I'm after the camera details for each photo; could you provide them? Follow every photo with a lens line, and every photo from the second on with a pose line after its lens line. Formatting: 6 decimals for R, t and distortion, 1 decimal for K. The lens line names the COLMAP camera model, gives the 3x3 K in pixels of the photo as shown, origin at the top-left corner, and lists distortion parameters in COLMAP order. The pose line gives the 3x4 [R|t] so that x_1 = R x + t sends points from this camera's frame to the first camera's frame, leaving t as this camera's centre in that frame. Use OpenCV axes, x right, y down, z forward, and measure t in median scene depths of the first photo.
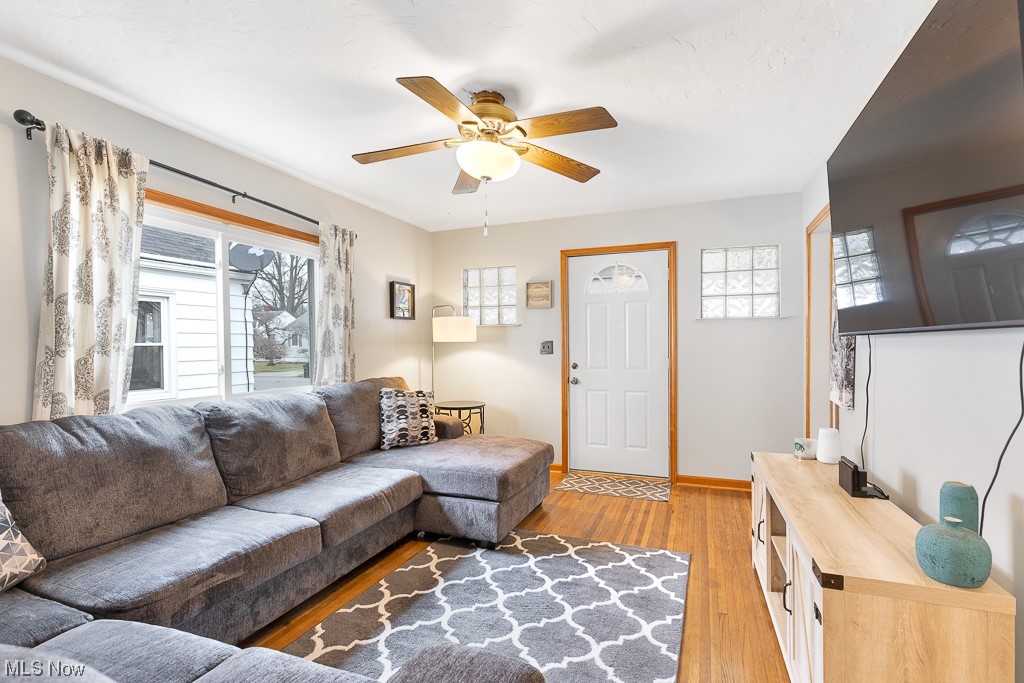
lens RADIAL K [[475.4, 0, 513.5], [0, 475.4, 349.0], [0, 0, 1]] dist [0.015283, -0.000123]
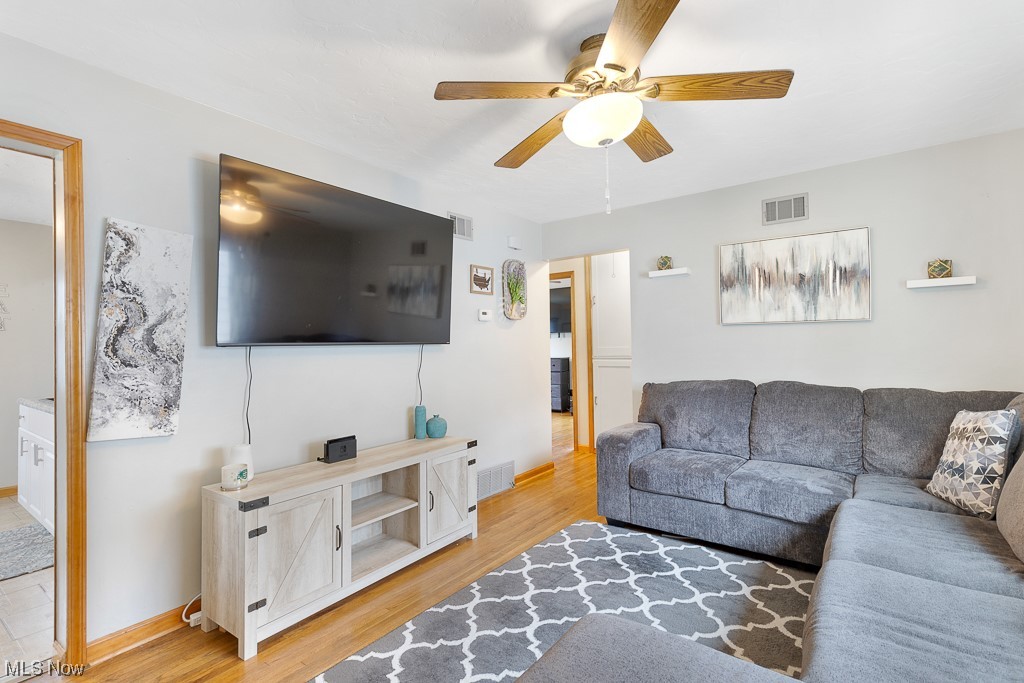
lens RADIAL K [[476.9, 0, 512.0], [0, 476.9, 341.5], [0, 0, 1]] dist [0.012011, -0.000476]
pose [[-0.964511, 0.019351, 0.263331, -0.080997], [0.019182, 0.999811, -0.003215, -0.010836], [-0.263343, 0.001950, -0.964700, 1.459021]]
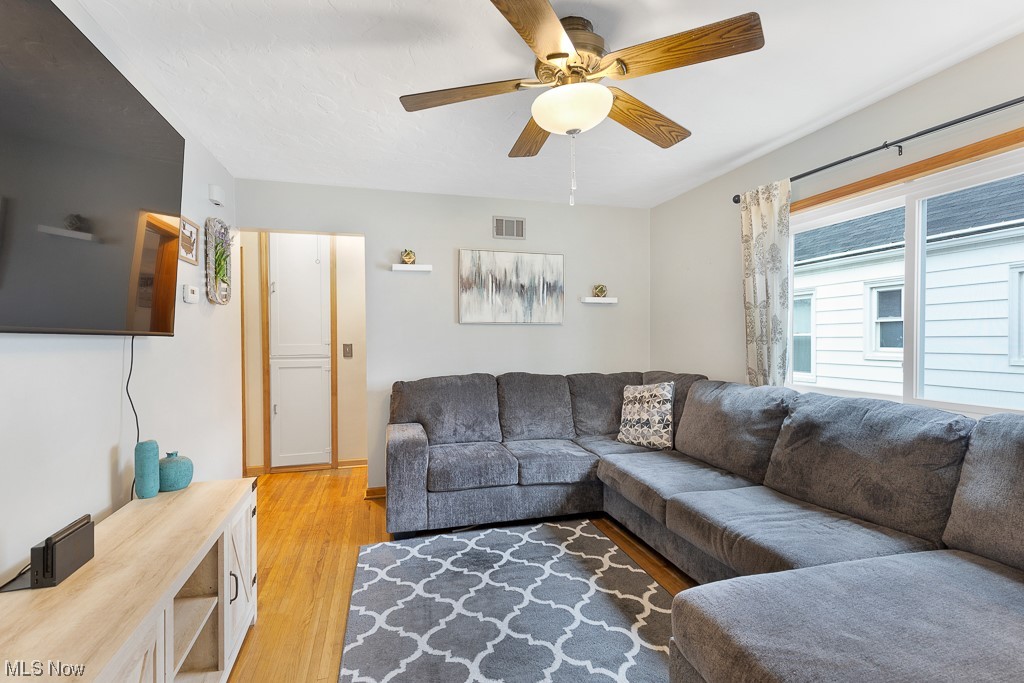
lens RADIAL K [[475.4, 0, 513.5], [0, 475.4, 349.0], [0, 0, 1]] dist [0.015283, -0.000123]
pose [[-0.798086, 0.018507, -0.602260, 0.407003], [0.004863, 0.999693, 0.024276, -0.007653], [0.602524, 0.016446, -0.797931, 1.264826]]
